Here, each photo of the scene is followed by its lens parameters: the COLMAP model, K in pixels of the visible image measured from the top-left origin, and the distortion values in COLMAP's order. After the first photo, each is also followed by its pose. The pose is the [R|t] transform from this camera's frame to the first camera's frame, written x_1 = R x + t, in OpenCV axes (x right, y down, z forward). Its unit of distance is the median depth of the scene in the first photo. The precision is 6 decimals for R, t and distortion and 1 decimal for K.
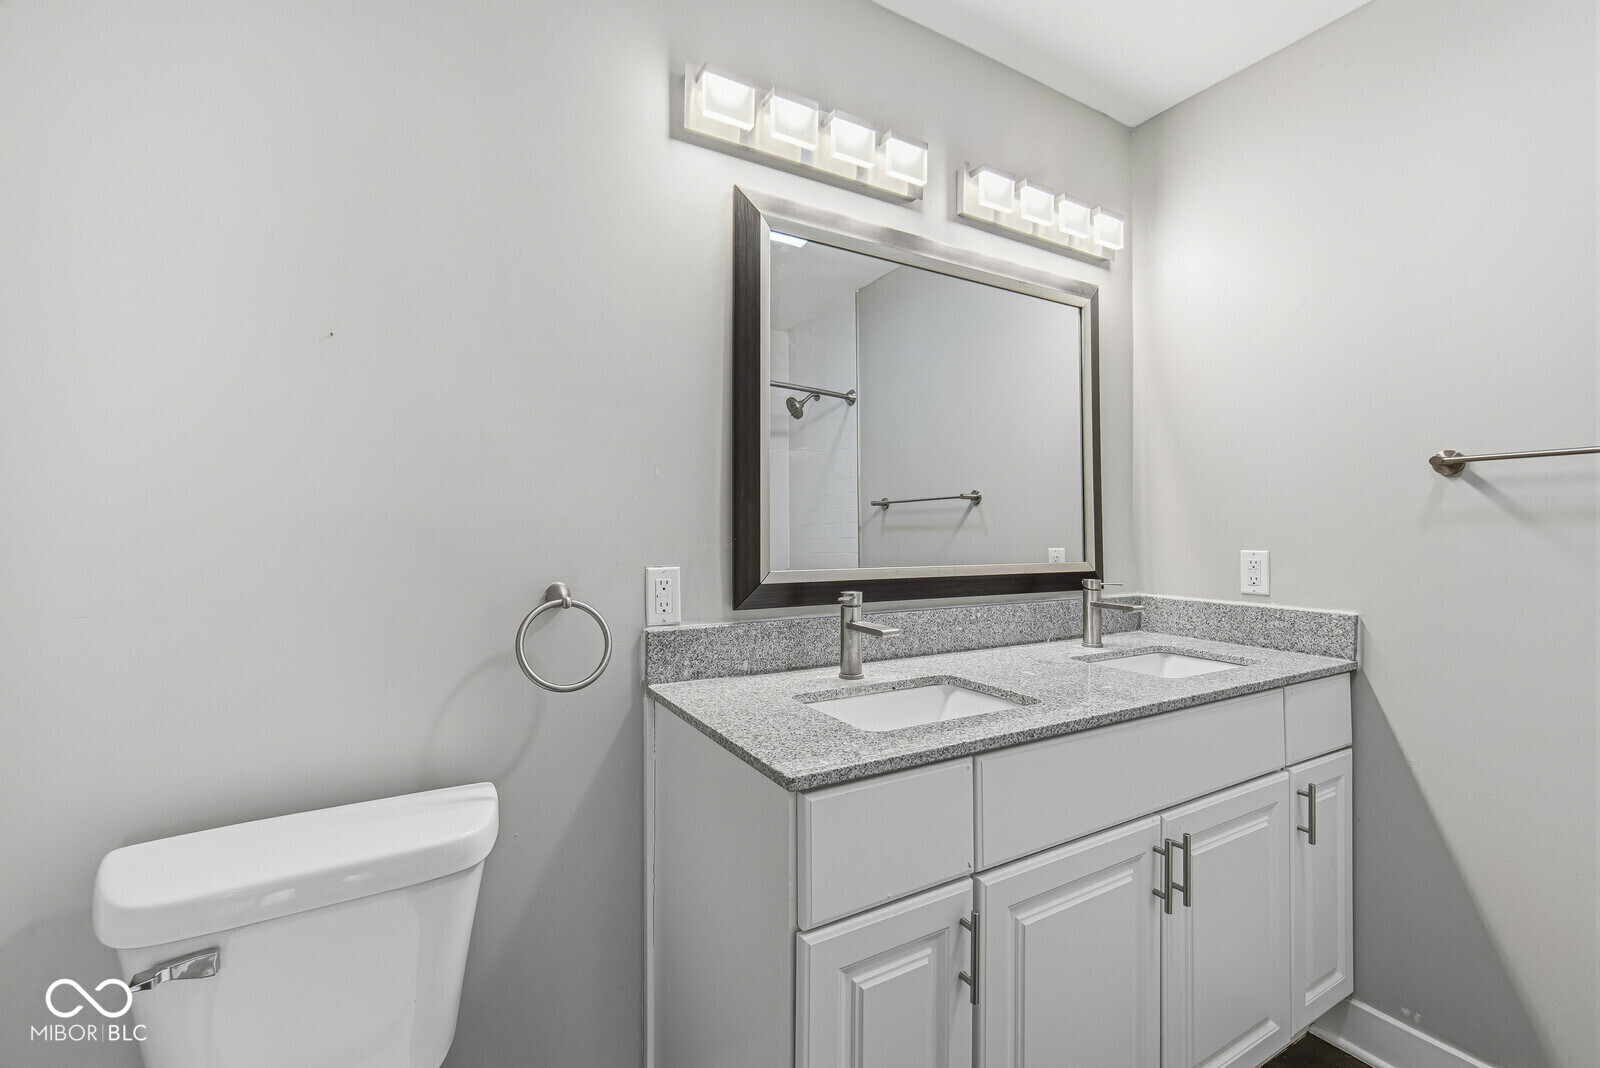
lens RADIAL K [[696.3, 0, 800.0], [0, 696.3, 534.0], [0, 0, 1]] dist [-0.000446, 0.000008]
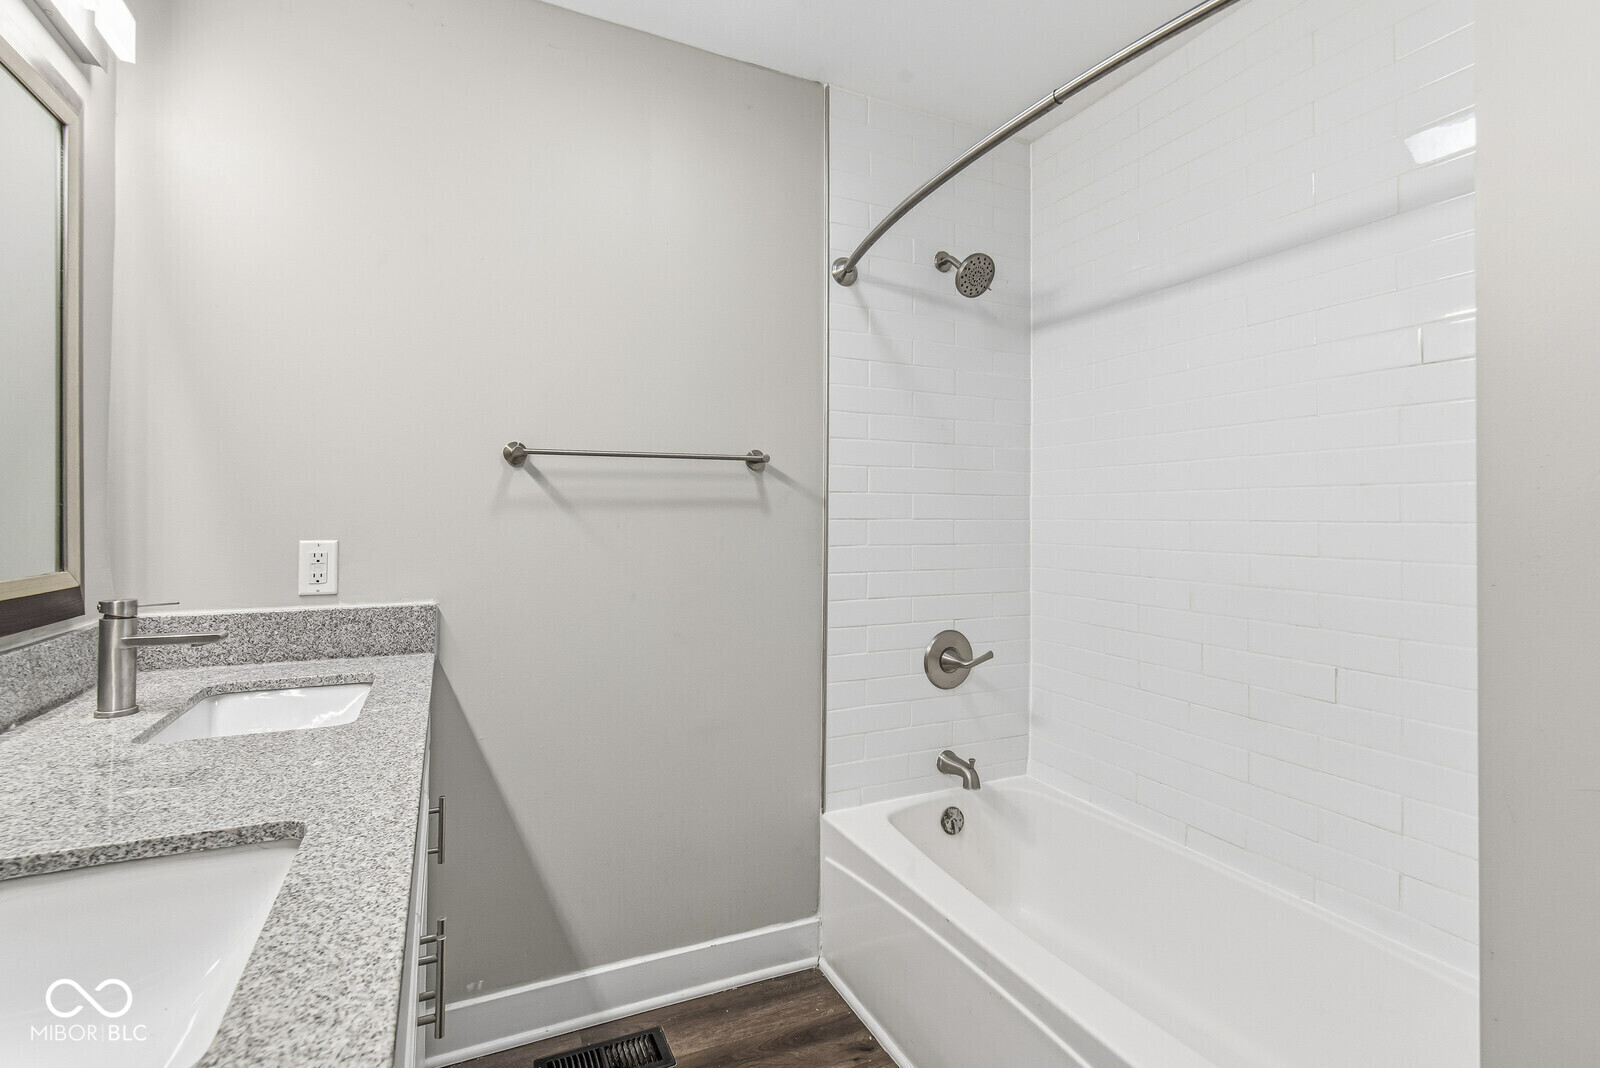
lens RADIAL K [[729.3, 0, 796.0], [0, 729.3, 515.8], [0, 0, 1]] dist [0.001700, 0.000363]
pose [[0.094029, 0.000671, 0.995569, -0.136220], [0.004914, 0.999987, -0.001138, -0.000916], [-0.995557, 0.004999, 0.094025, 0.376410]]
